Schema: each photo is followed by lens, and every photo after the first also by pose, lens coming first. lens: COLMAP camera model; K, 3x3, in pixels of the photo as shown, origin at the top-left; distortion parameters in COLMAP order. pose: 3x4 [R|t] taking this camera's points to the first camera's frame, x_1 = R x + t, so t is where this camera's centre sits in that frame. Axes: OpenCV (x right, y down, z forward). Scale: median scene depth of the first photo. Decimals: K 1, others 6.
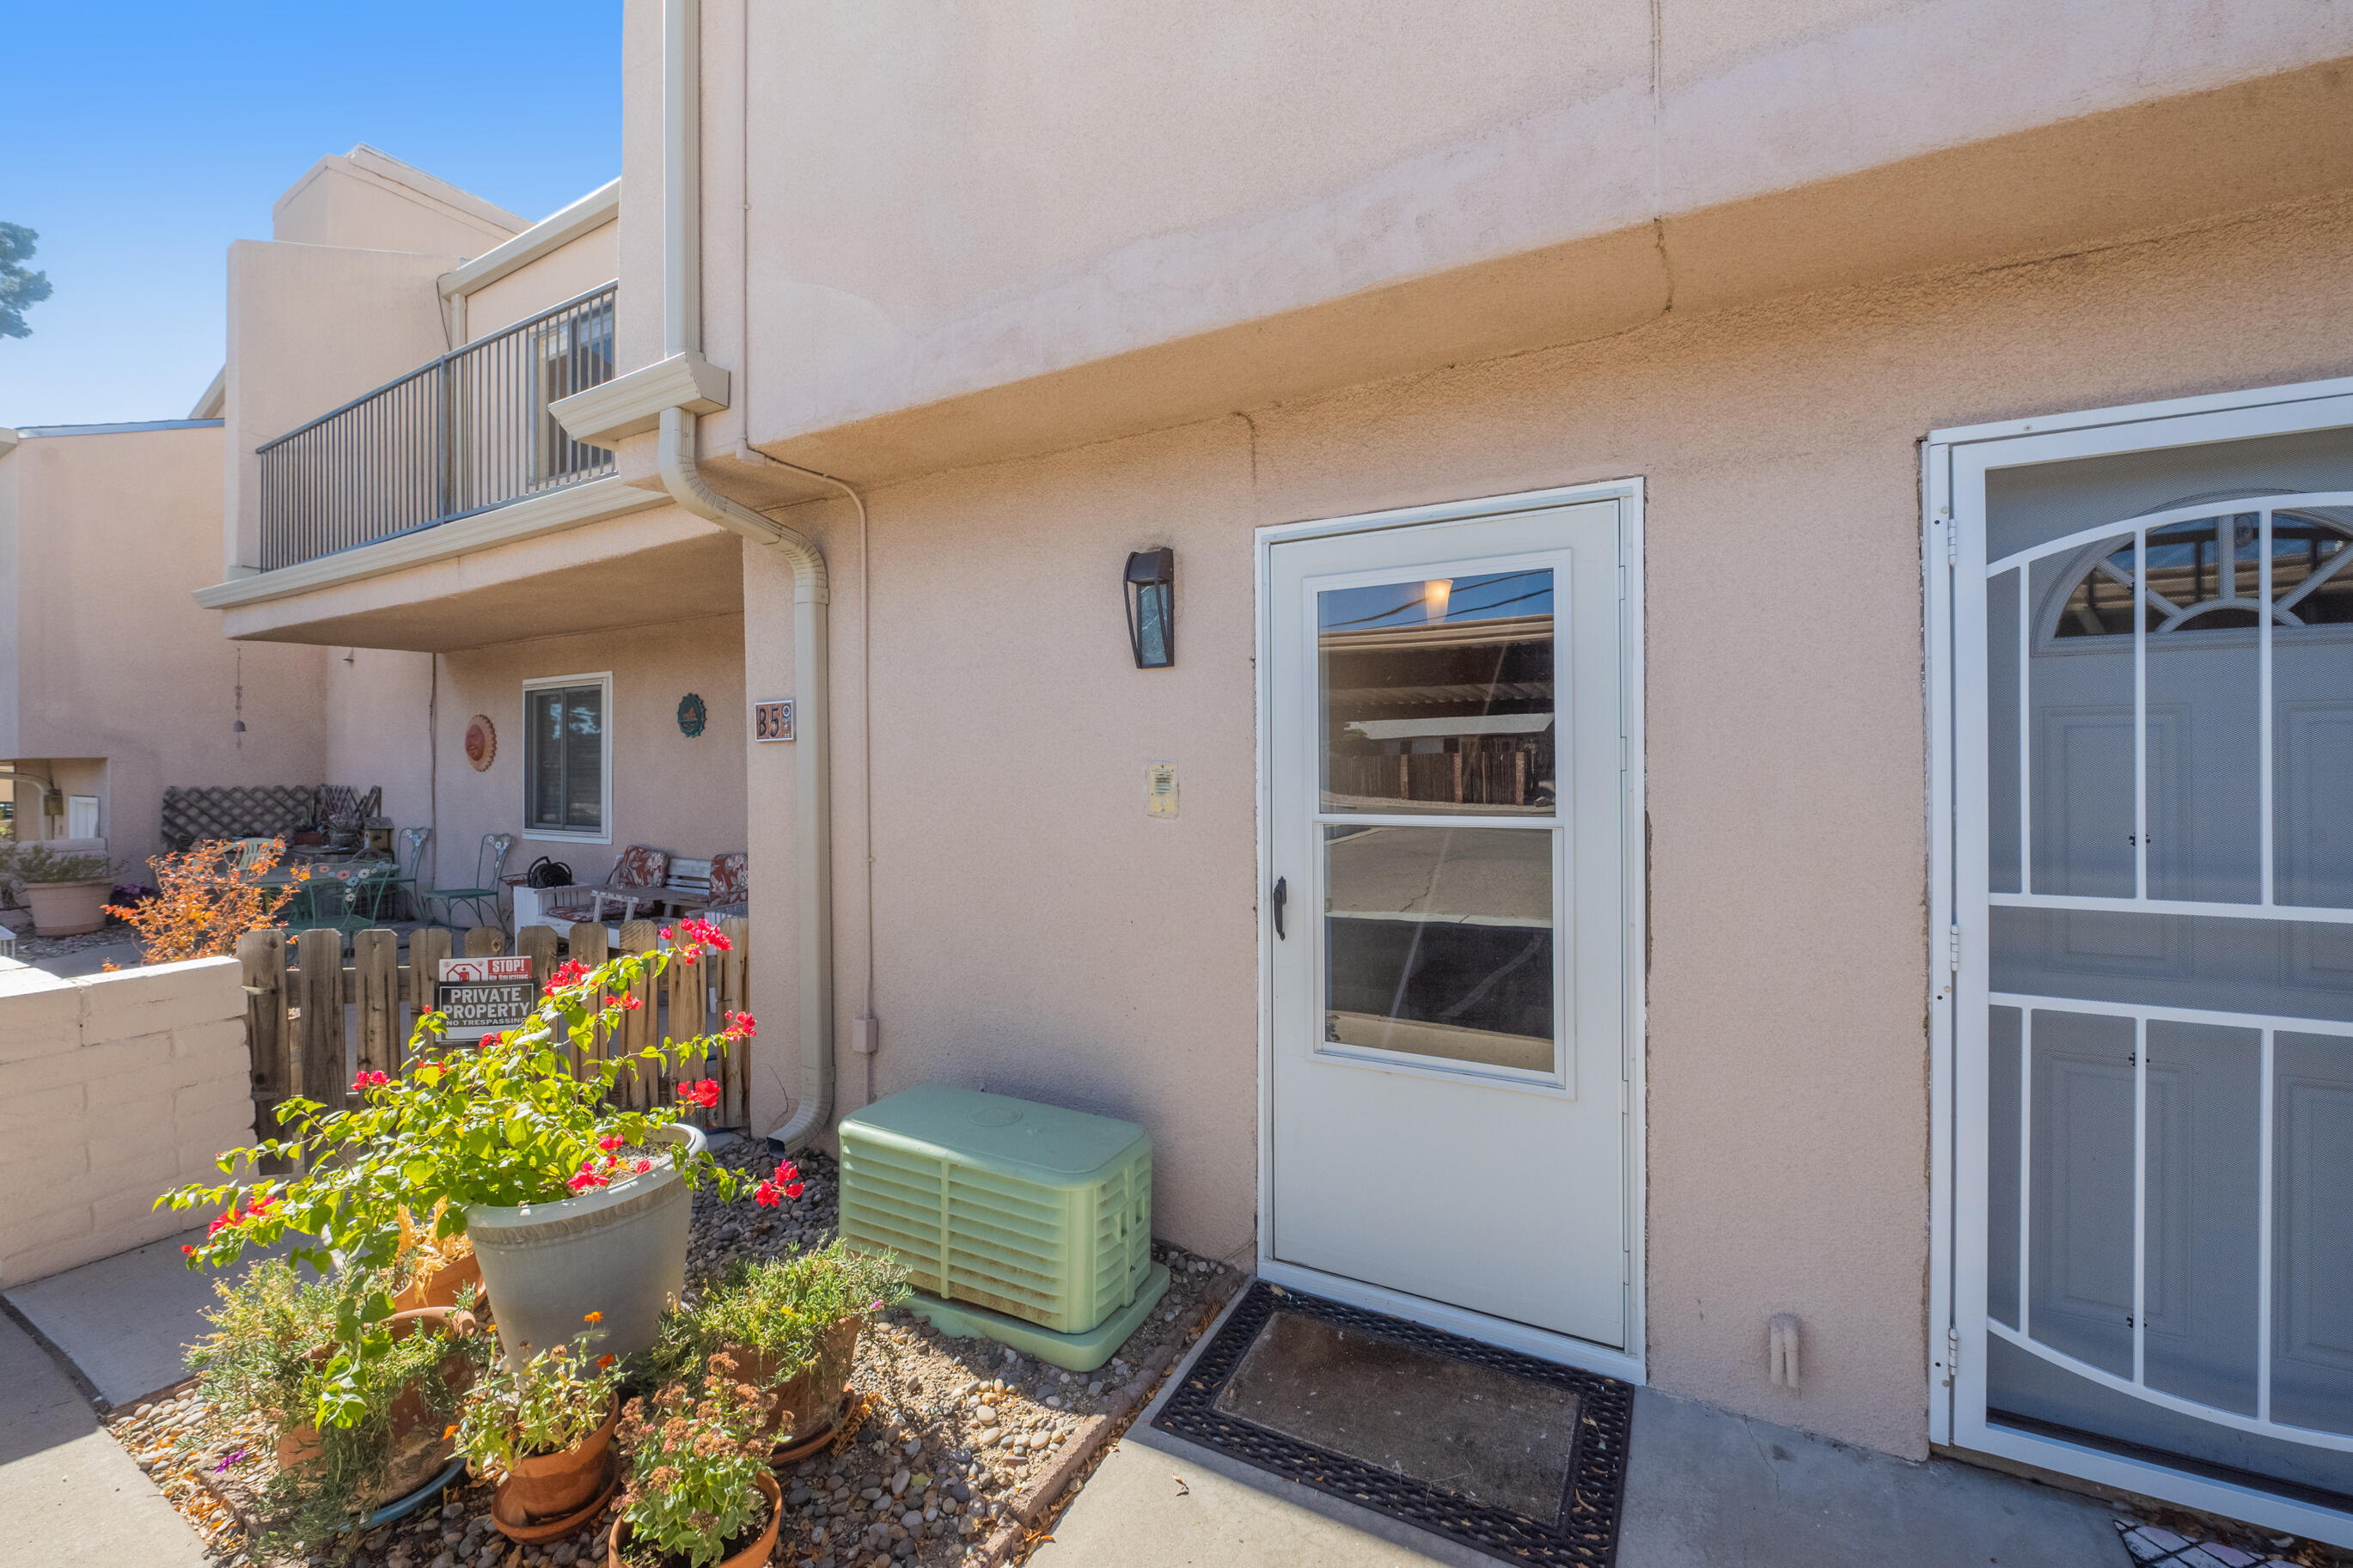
lens RADIAL K [[951.9, 0, 1159.7], [0, 951.9, 774.2], [0, 0, 1]] dist [-0.013235, -0.001645]
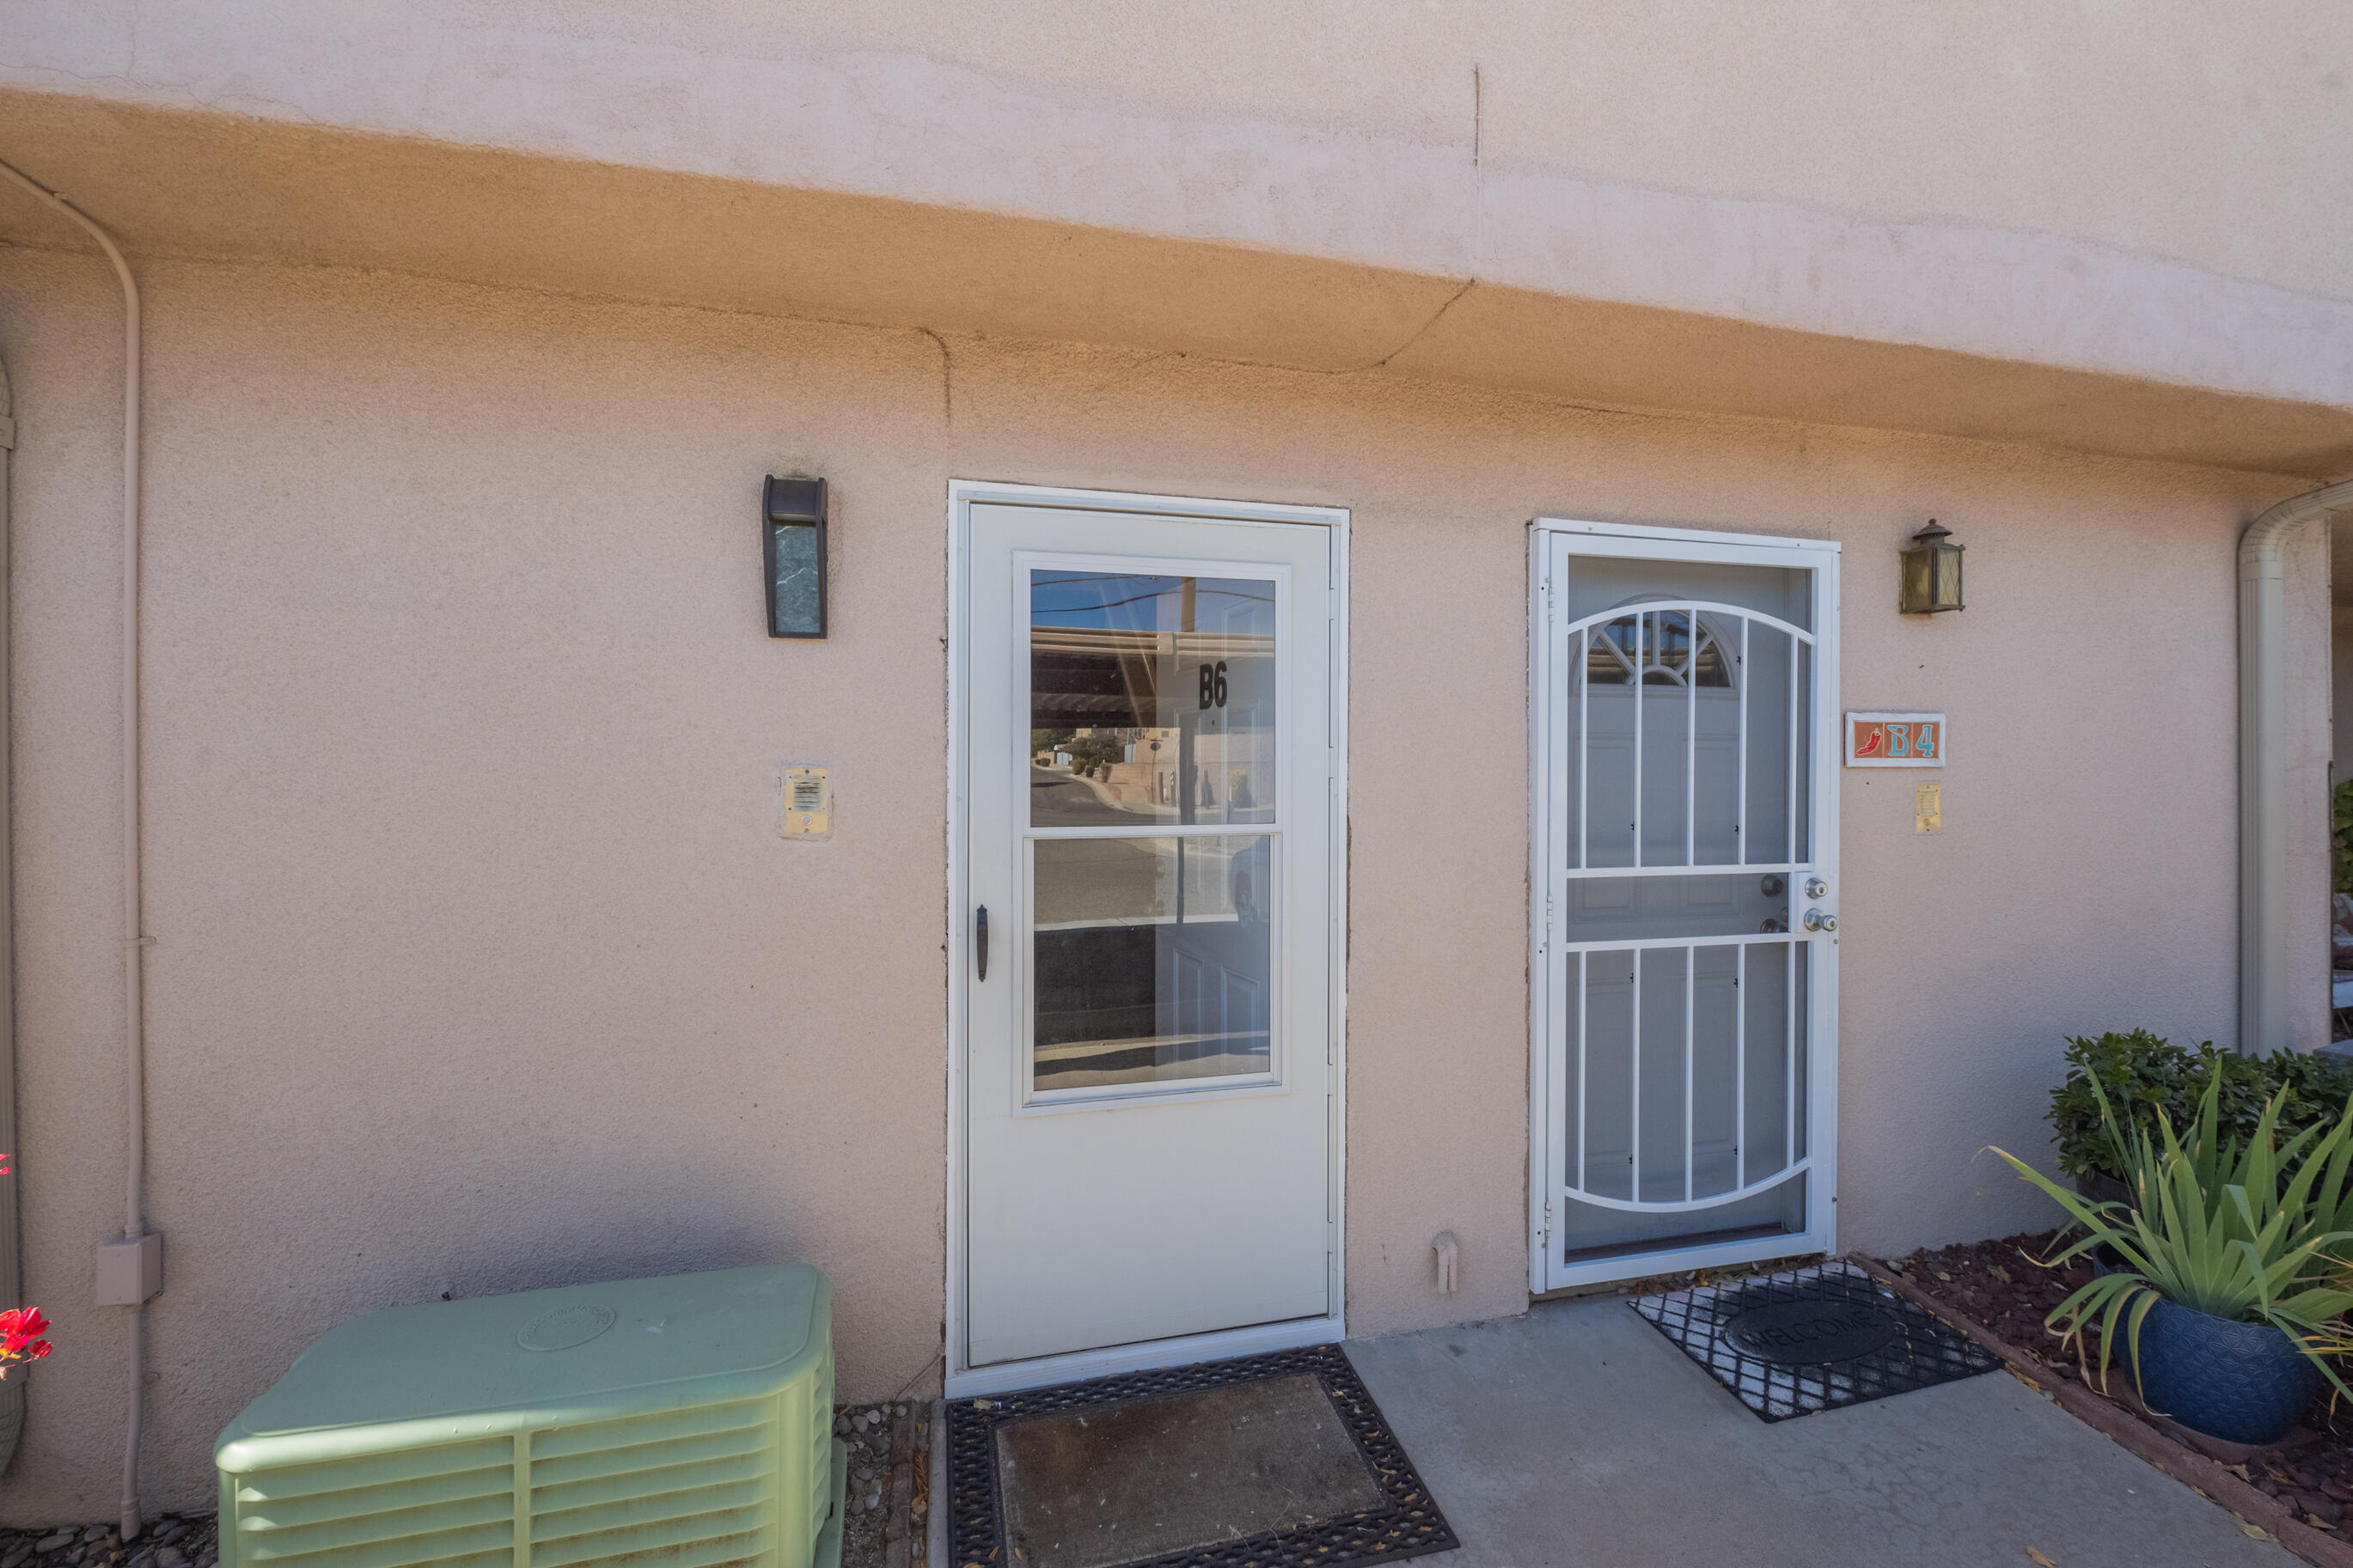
lens RADIAL K [[951.9, 0, 1174.6], [0, 951.9, 785.8], [0, 0, 1]] dist [-0.013235, -0.001645]
pose [[0.724177, -0.001560, 0.689612, -0.388731], [0.002206, 0.999998, -0.000054, 0.004731], [-0.689611, 0.001560, 0.724179, 0.340092]]
